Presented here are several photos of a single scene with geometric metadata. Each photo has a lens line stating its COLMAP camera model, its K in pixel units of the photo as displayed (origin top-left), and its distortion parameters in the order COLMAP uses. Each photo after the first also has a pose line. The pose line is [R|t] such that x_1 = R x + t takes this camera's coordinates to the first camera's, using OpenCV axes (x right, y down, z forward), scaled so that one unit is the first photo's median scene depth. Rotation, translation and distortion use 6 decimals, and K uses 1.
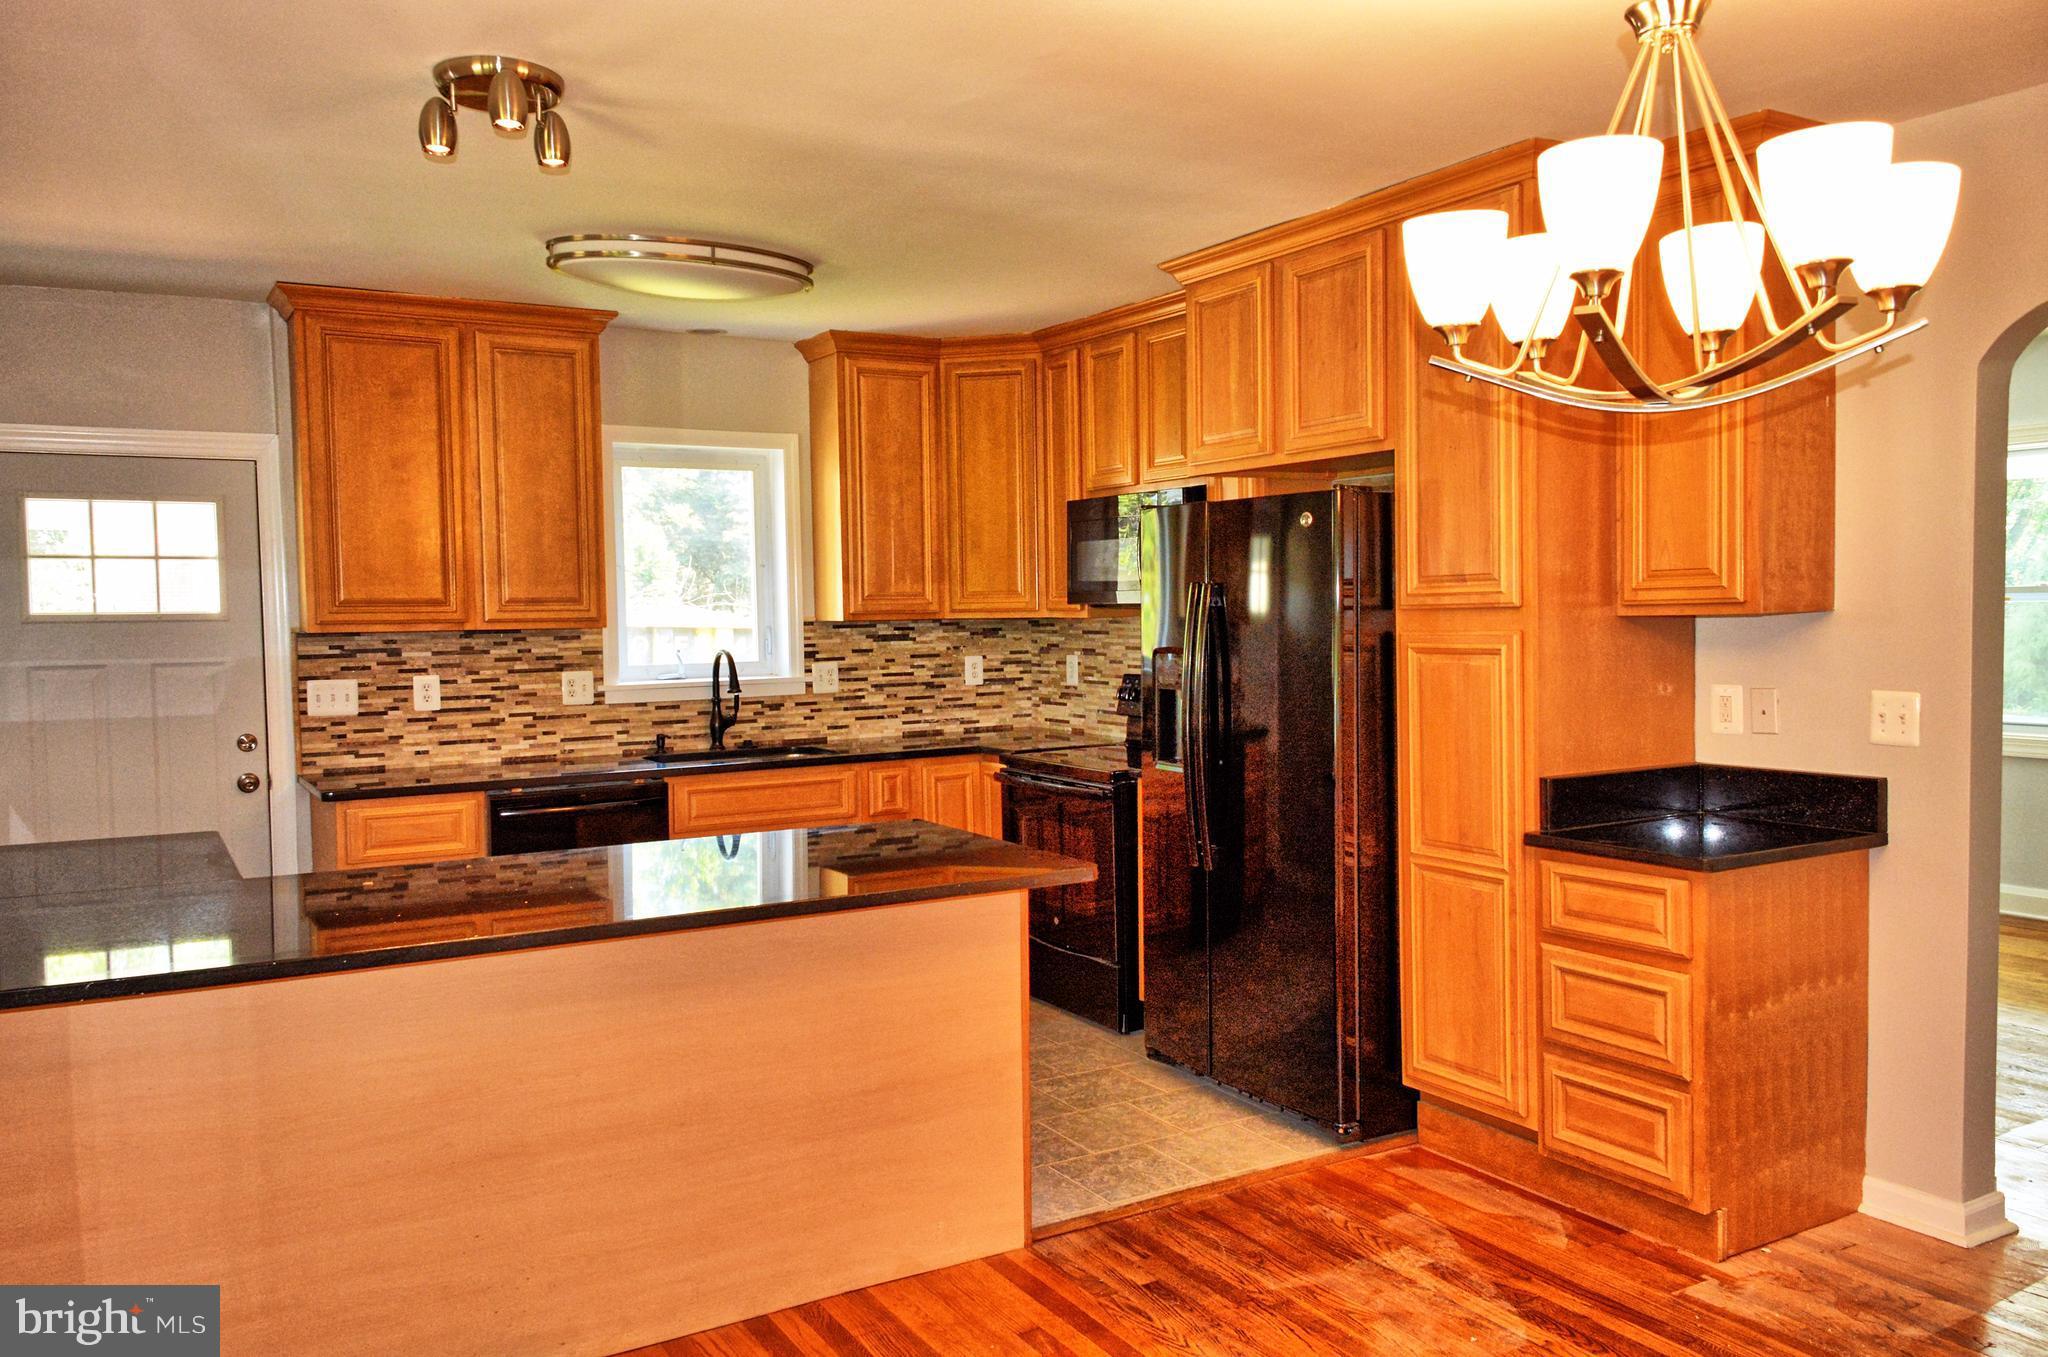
lens RADIAL K [[1557.8, 0, 1021.1], [0, 1557.8, 676.8], [0, 0, 1]] dist [0.000174, -0.001634]
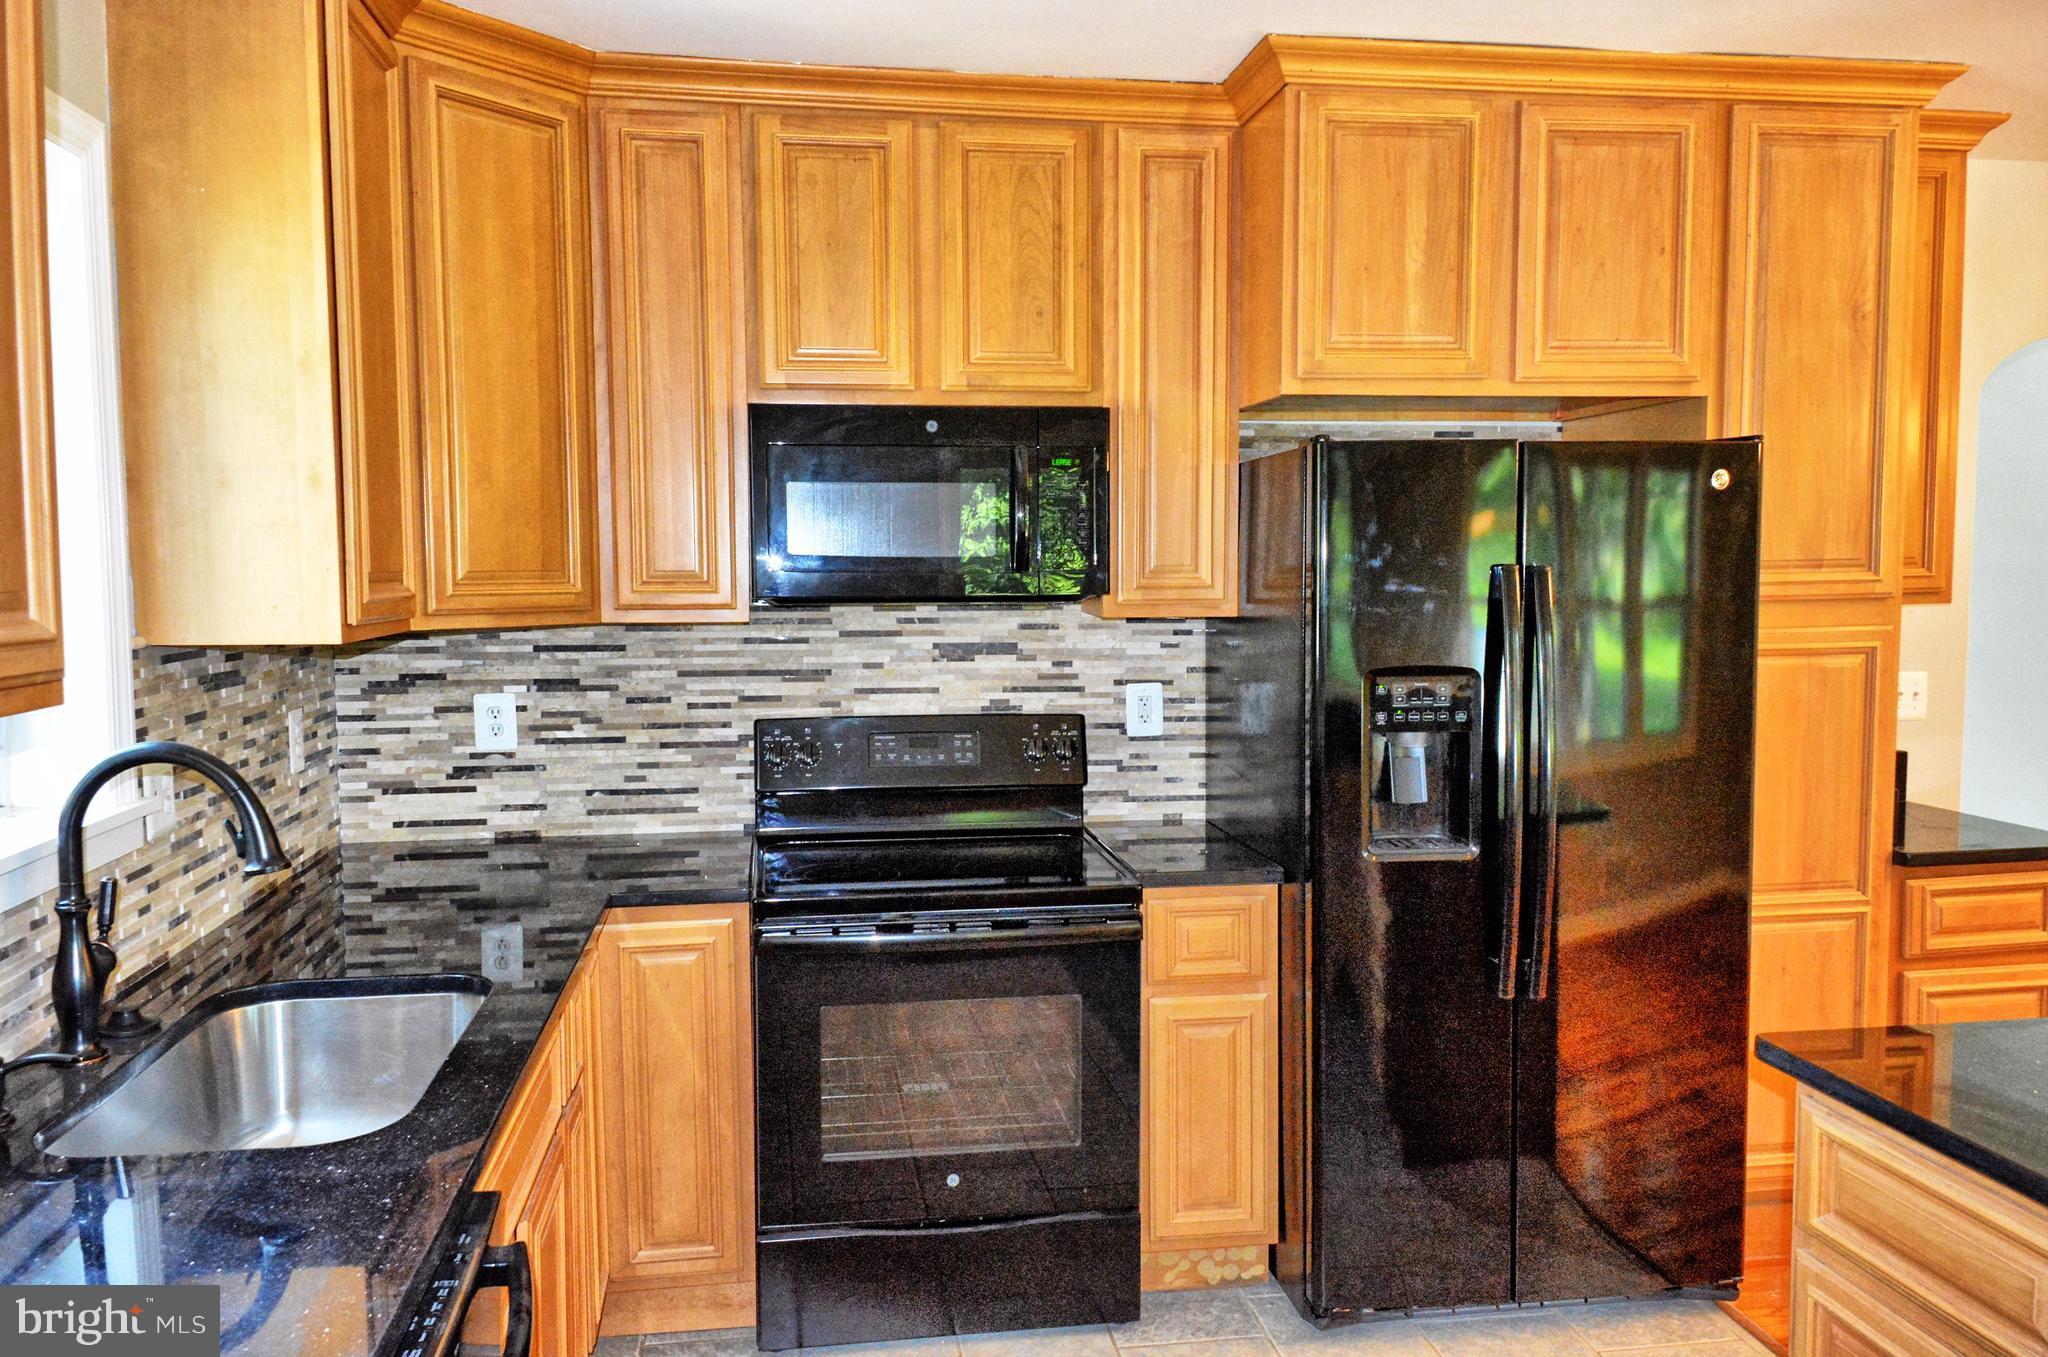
lens RADIAL K [[1557.8, 0, 1025.1], [0, 1557.8, 680.2], [0, 0, 1]] dist [0.000174, -0.001634]
pose [[0.370123, -0.043082, 0.927983, -0.532914], [0.043507, 0.998632, 0.029010, -0.035619], [-0.927963, 0.029636, 0.371491, 0.885802]]
